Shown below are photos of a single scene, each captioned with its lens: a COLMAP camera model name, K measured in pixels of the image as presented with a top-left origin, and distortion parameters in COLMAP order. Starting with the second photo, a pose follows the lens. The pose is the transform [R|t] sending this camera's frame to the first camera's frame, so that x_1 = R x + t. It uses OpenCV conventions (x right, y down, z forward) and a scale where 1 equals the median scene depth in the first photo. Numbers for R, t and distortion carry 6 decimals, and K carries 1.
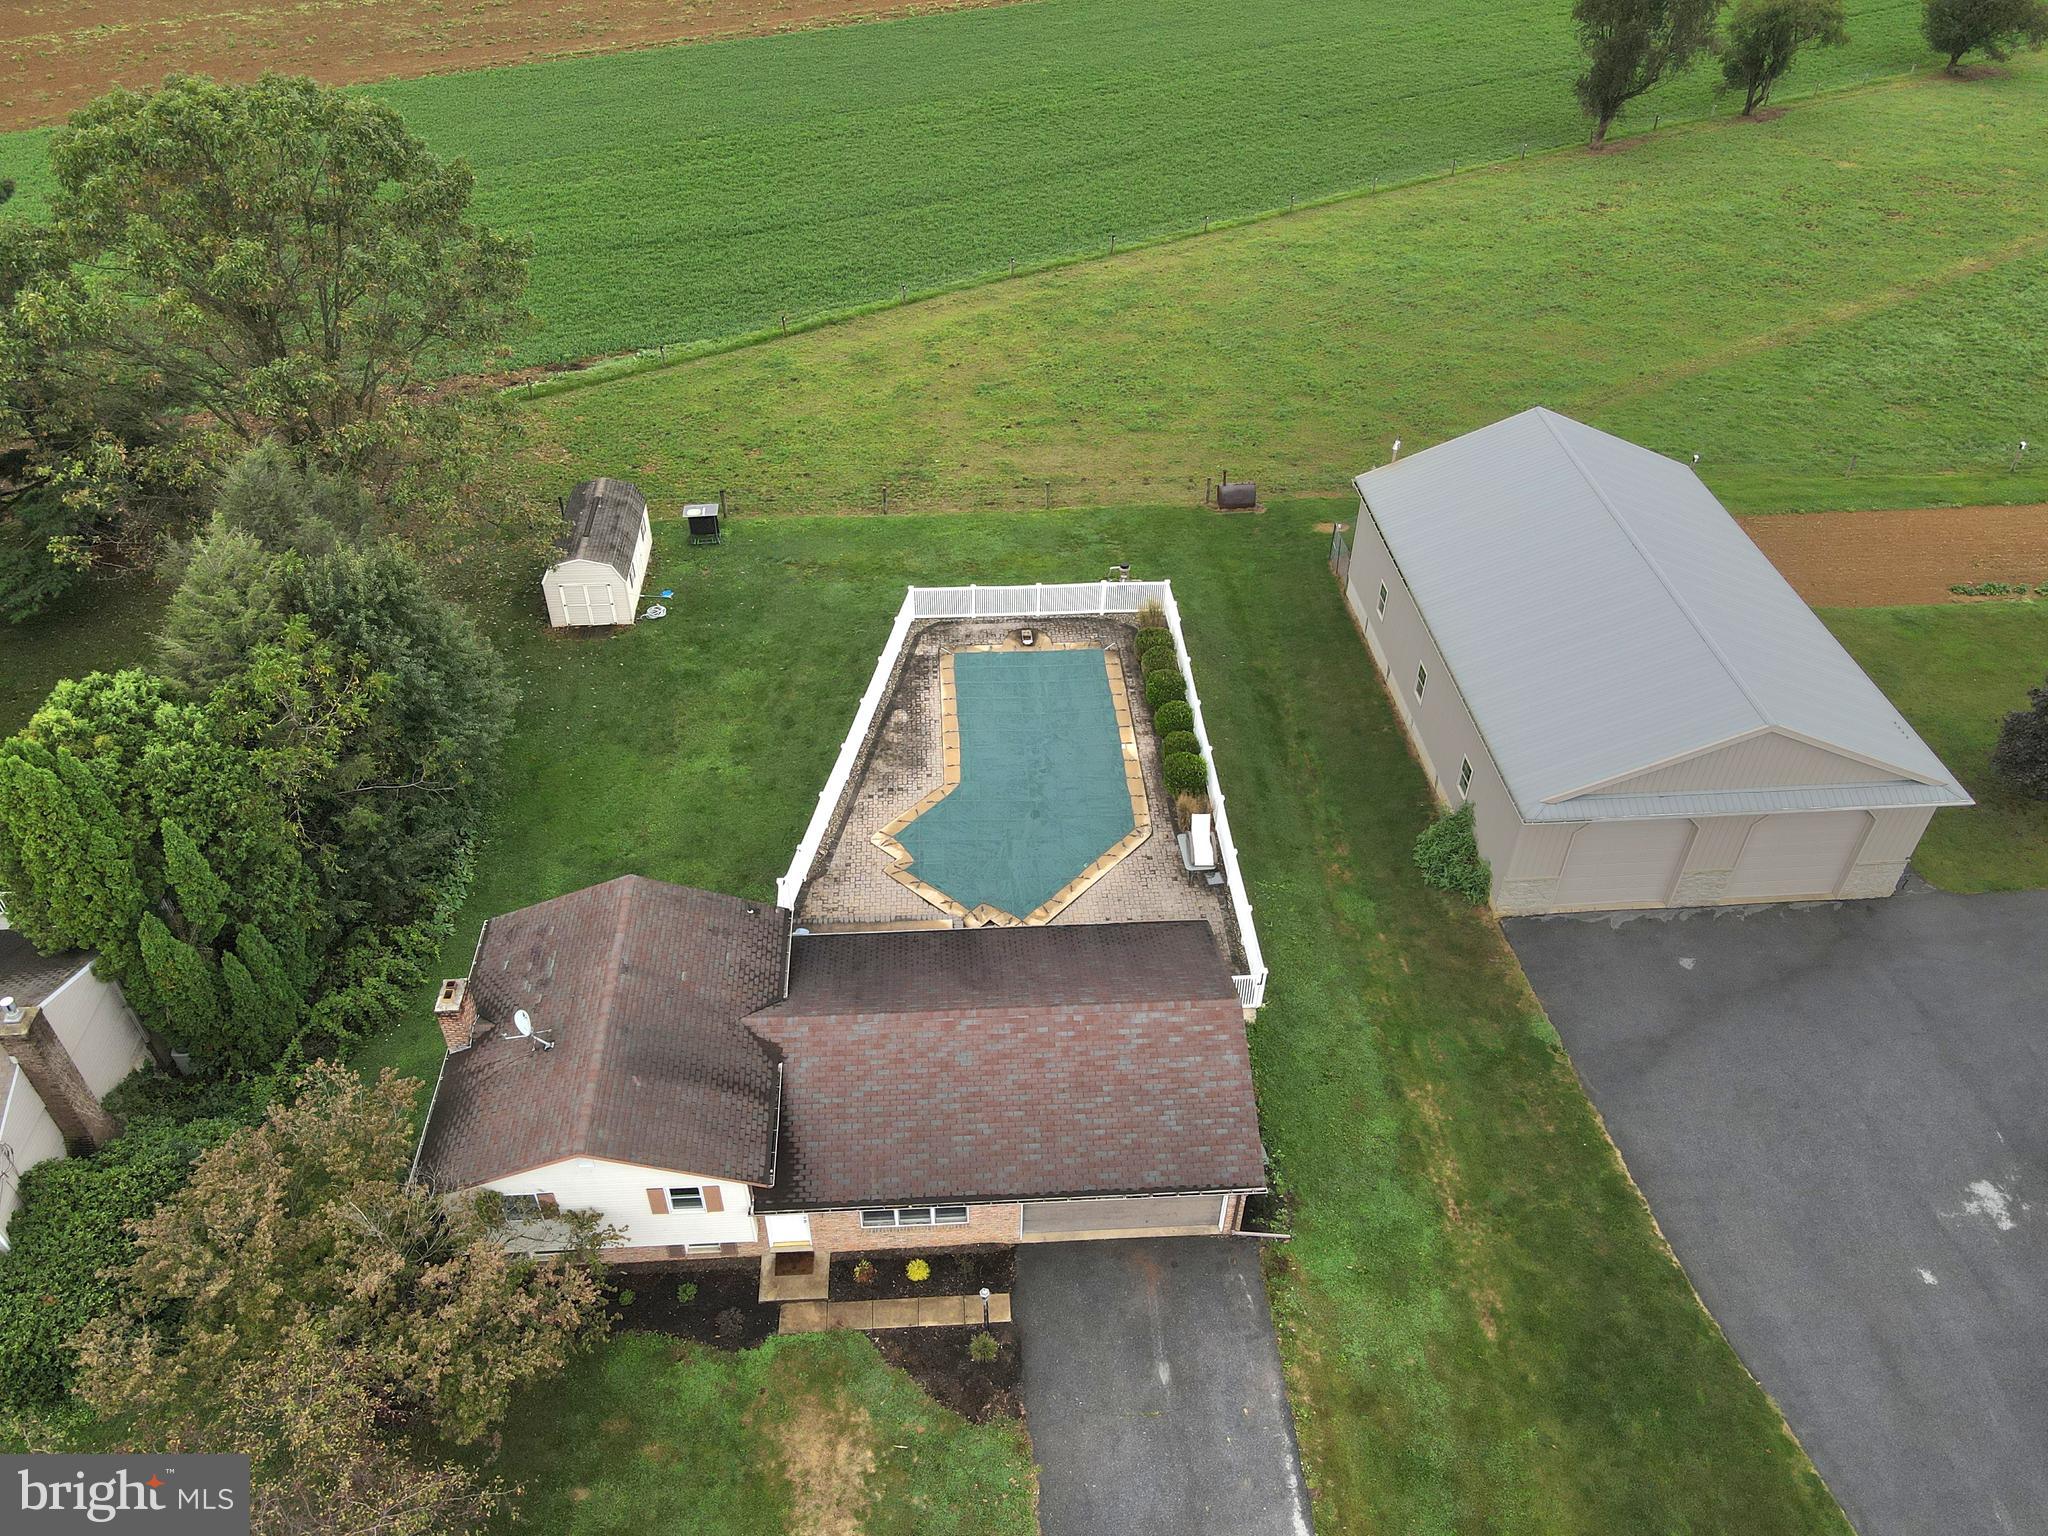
lens RADIAL K [[1511.1, 0, 1019.3], [0, 1511.1, 759.9], [0, 0, 1]] dist [-0.003258, 0.026064]
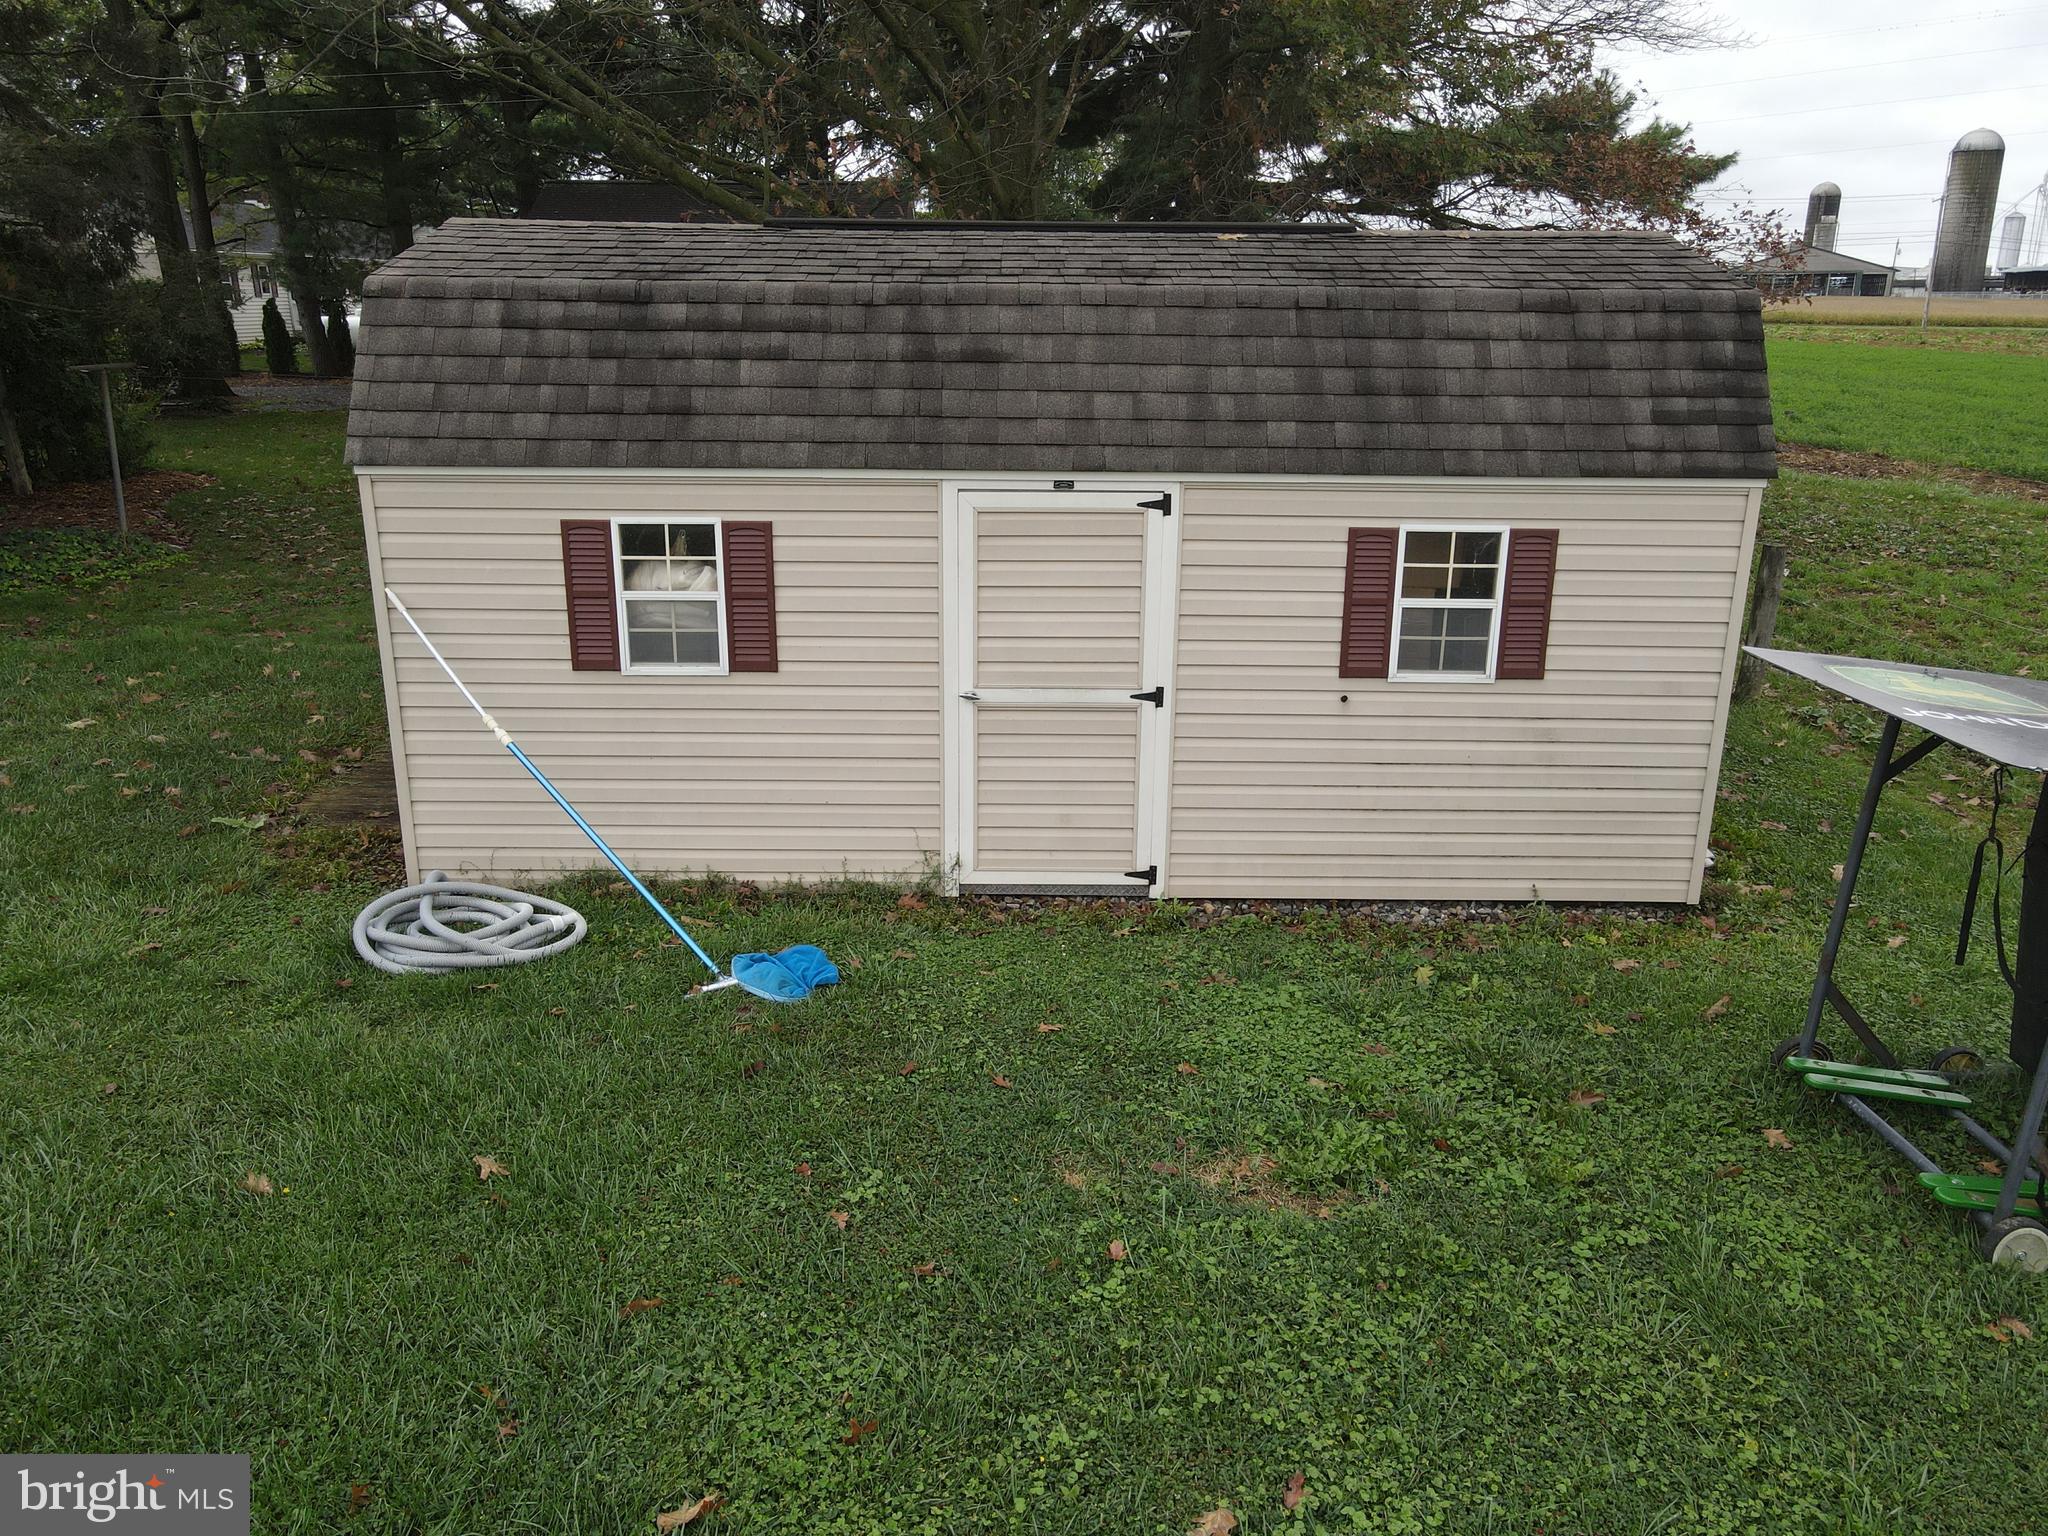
lens RADIAL K [[1511.1, 0, 1016.4], [0, 1511.1, 766.5], [0, 0, 1]] dist [-0.003258, 0.026064]
pose [[-0.063309, 0.288797, -0.955295, -0.168860], [-0.642555, 0.720622, 0.260436, -0.186867], [0.763620, 0.630317, 0.139946, 1.183917]]
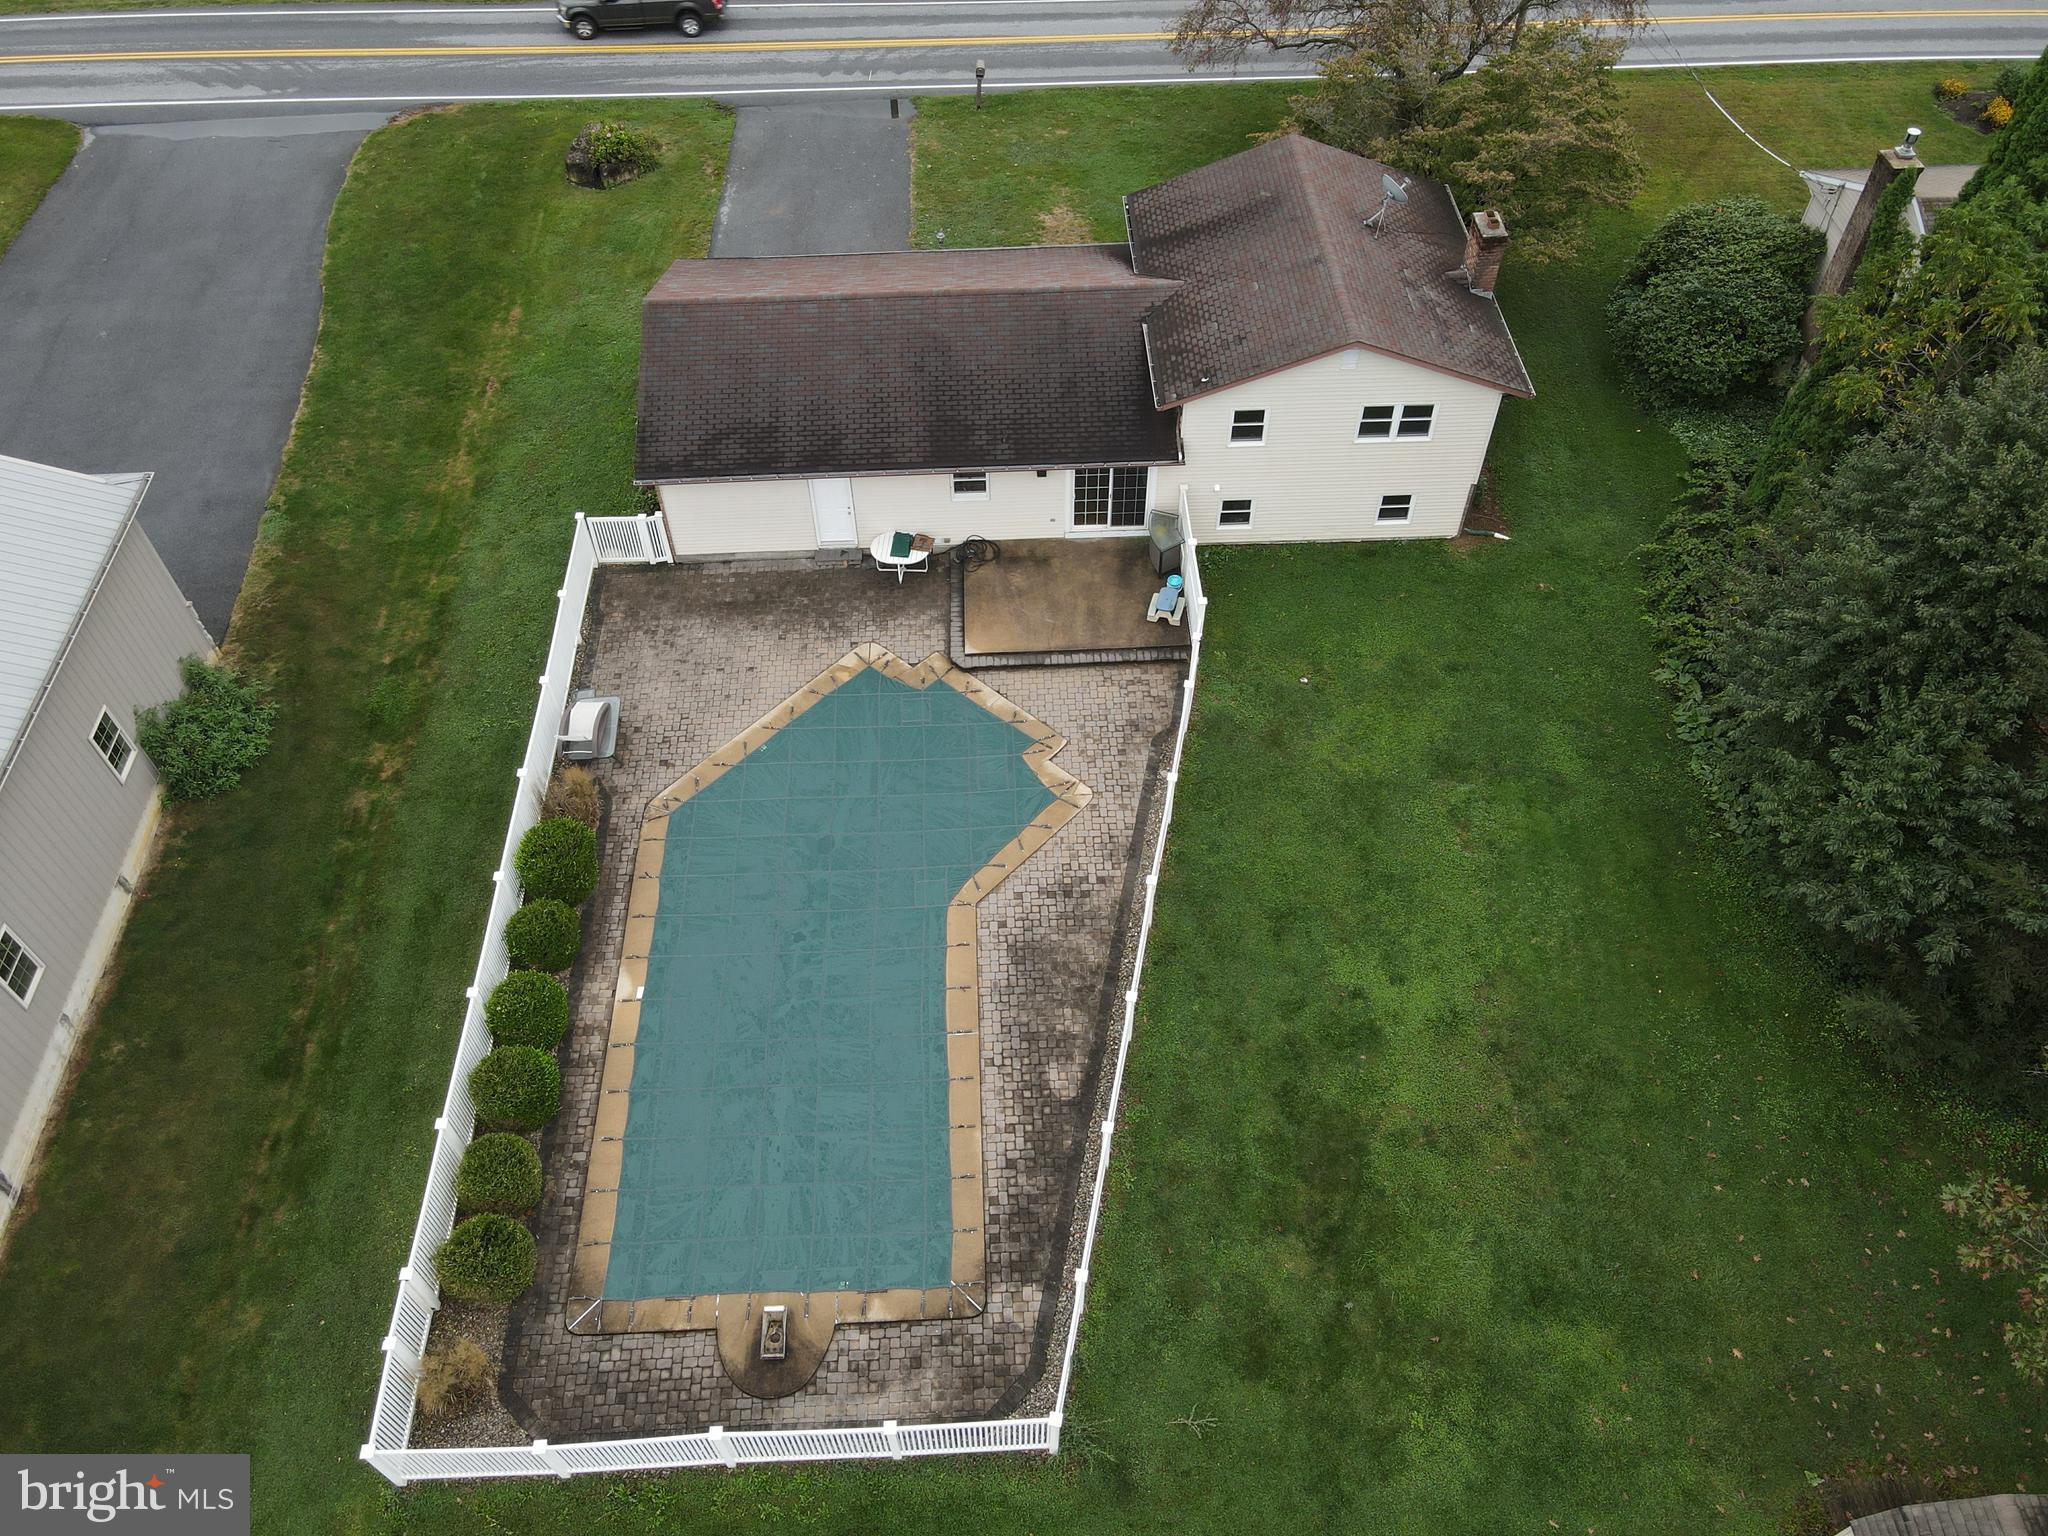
lens RADIAL K [[1511.1, 0, 1011.2], [0, 1511.1, 766.5], [0, 0, 1]] dist [-0.003258, 0.026064]
pose [[-0.999584, -0.014907, 0.024683, -0.075975], [0.024786, -0.006772, 0.999670, -0.552523], [-0.014735, 0.999866, 0.007138, 0.936386]]
